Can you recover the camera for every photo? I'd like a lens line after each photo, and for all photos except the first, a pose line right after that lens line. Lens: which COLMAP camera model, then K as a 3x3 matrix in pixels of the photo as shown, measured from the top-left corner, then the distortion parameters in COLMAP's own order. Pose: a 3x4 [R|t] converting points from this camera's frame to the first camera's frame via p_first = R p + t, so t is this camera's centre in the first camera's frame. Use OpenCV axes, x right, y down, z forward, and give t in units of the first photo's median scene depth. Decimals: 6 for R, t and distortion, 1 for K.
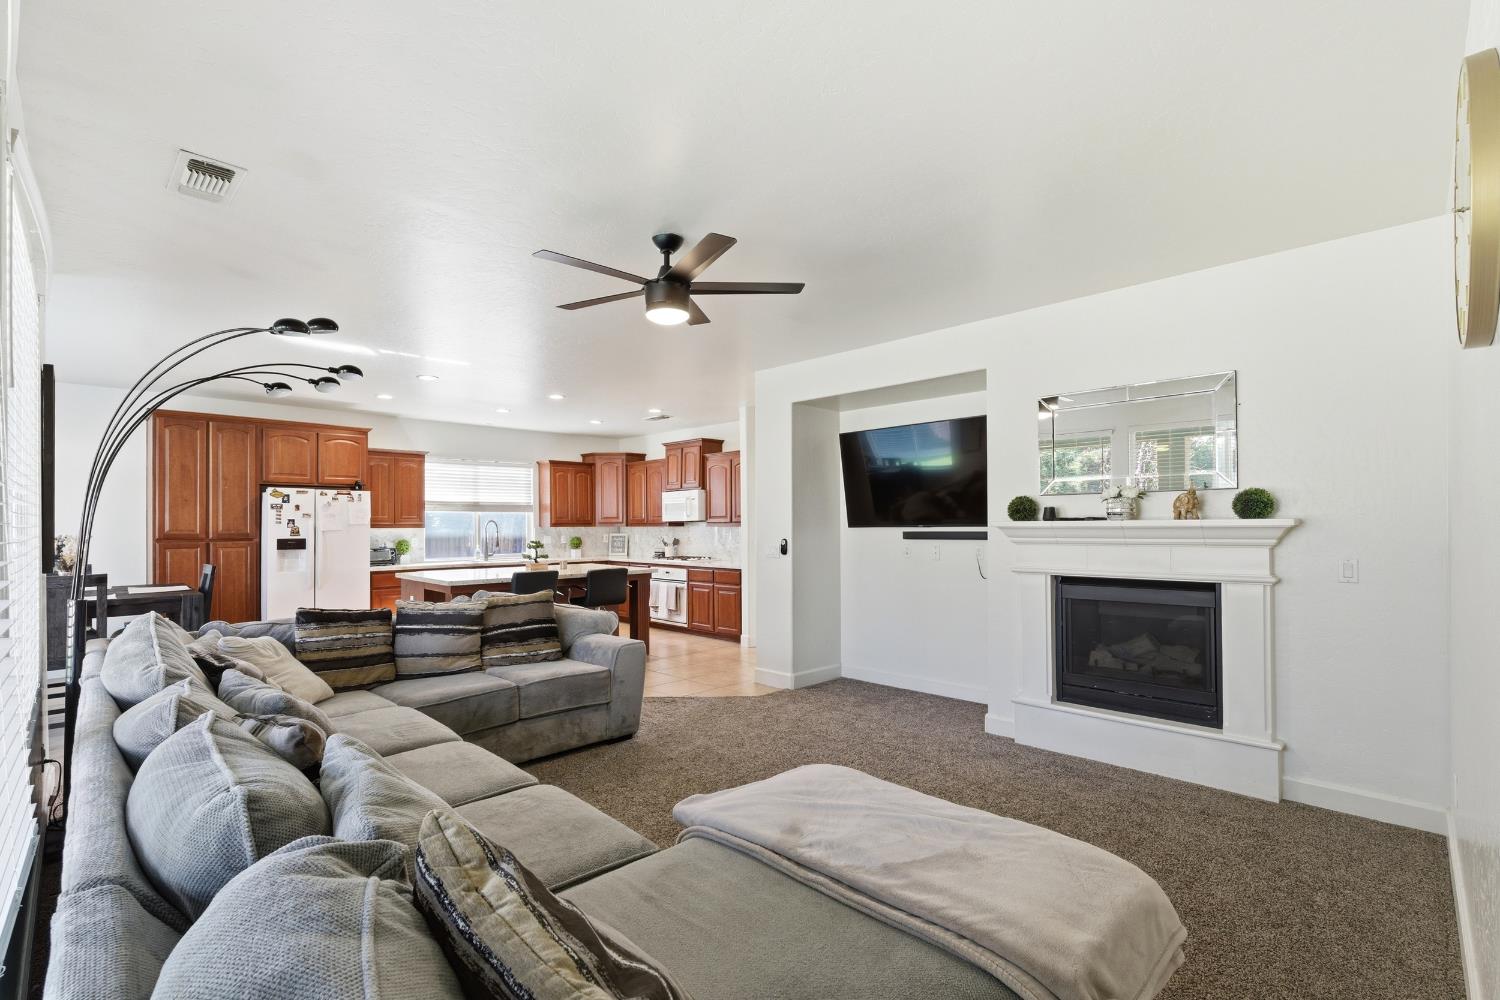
lens RADIAL K [[659.0, 0, 745.1], [0, 659.0, 509.3], [0, 0, 1]] dist [-0.006805, 0.001293]
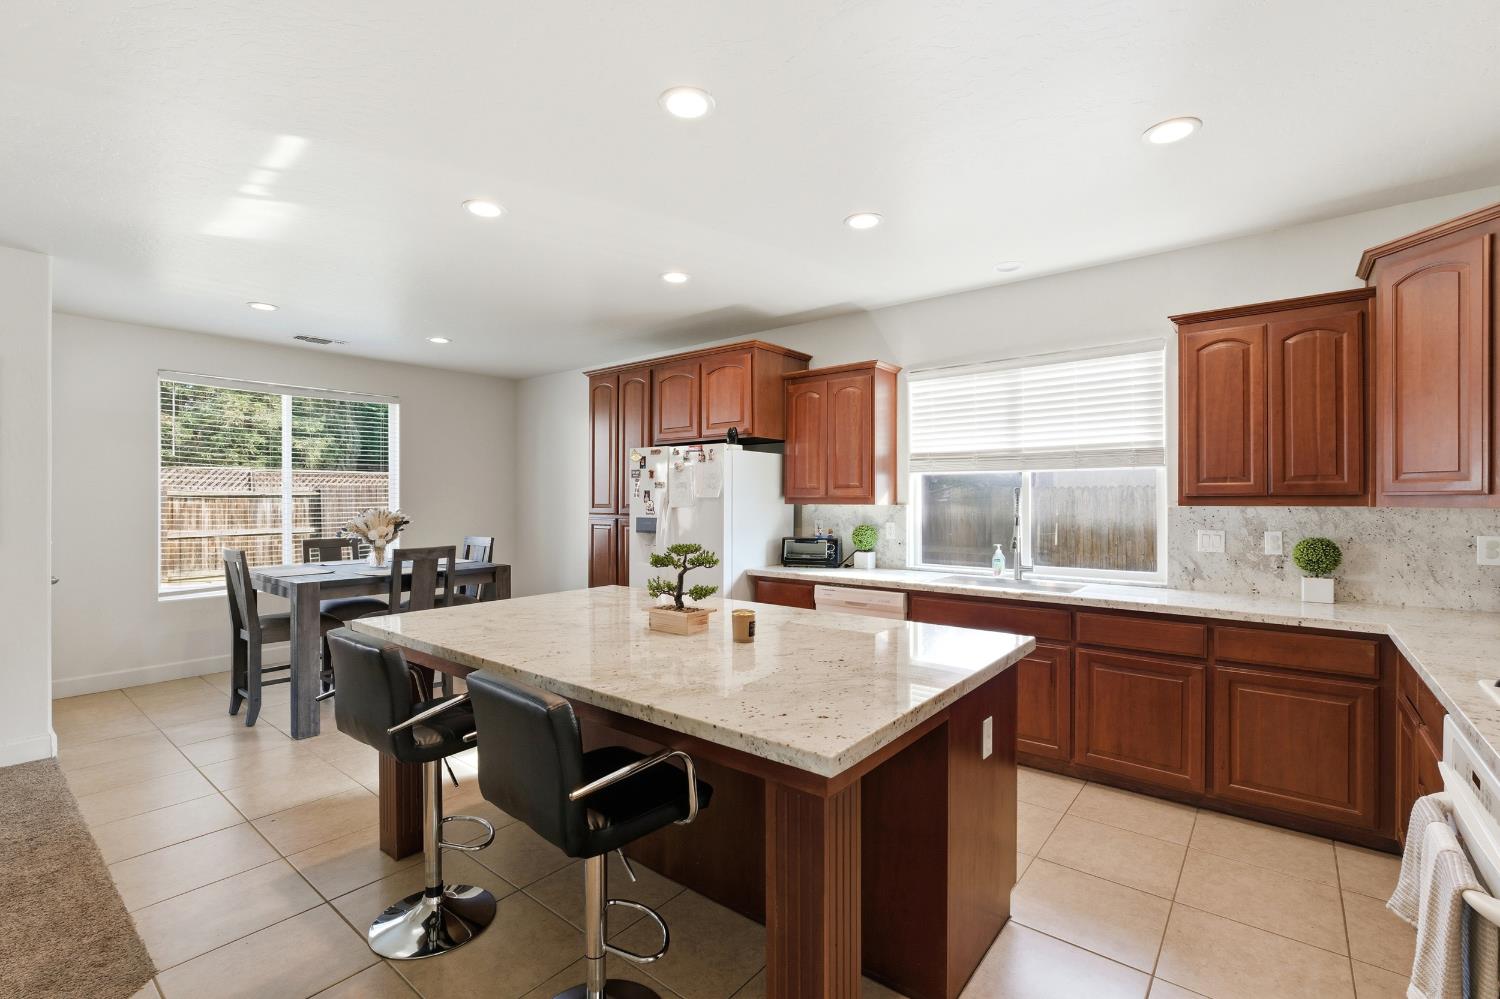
lens RADIAL K [[659.0, 0, 761.0], [0, 659.0, 504.2], [0, 0, 1]] dist [-0.006805, 0.001293]
pose [[0.107790, 0.004944, -0.994161, 0.031058], [0.018075, 0.999813, 0.006932, 0.019022], [0.994009, -0.018716, 0.107681, 0.729541]]
